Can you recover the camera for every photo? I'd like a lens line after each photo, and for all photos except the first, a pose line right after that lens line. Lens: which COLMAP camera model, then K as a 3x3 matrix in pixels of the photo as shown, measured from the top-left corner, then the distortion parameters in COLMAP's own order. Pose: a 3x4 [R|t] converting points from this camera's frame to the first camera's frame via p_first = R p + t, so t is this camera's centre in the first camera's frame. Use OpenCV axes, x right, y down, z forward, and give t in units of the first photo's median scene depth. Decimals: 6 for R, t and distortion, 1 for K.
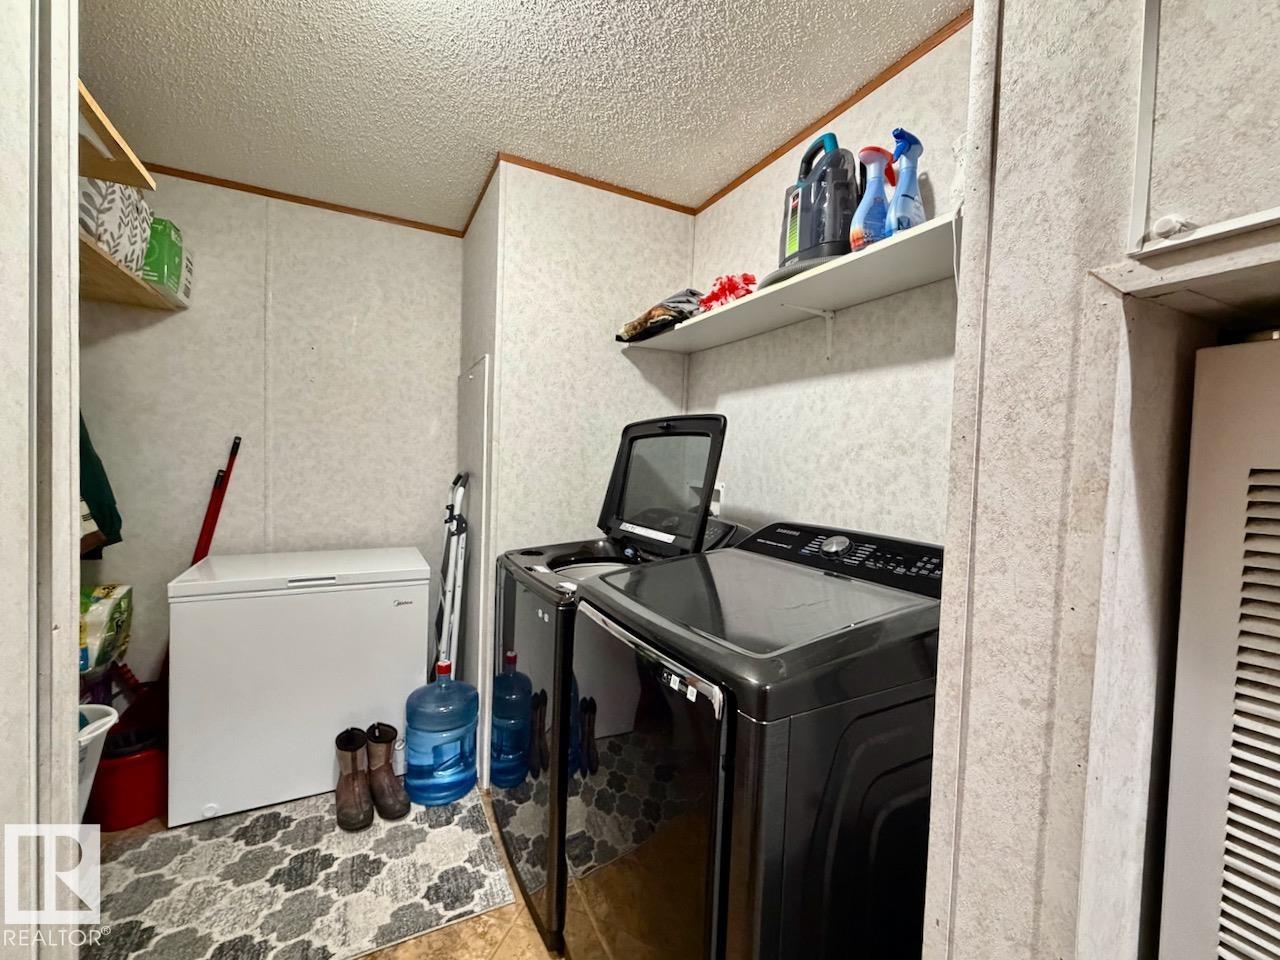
lens RADIAL K [[515.5, 0, 640.4], [0, 515.5, 476.6], [0, 0, 1]] dist [0.002336, -0.001094]
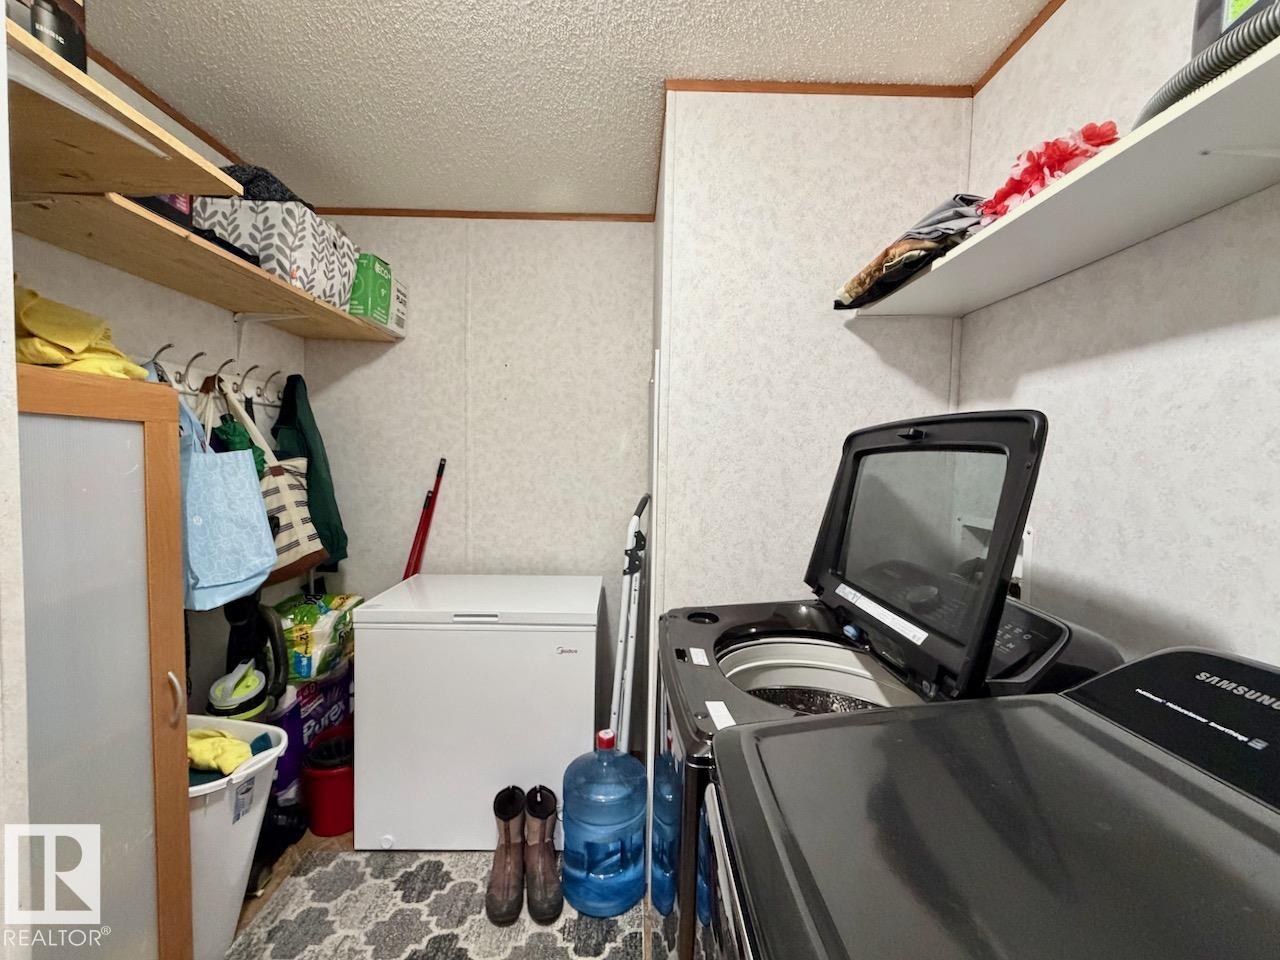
lens RADIAL K [[515.5, 0, 638.1], [0, 515.5, 475.9], [0, 0, 1]] dist [0.002336, -0.001094]
pose [[0.889083, 0.000702, -0.457746, 0.036288], [-0.005333, 0.999947, -0.008826, -0.039285], [0.457715, 0.010288, 0.889039, 0.299347]]
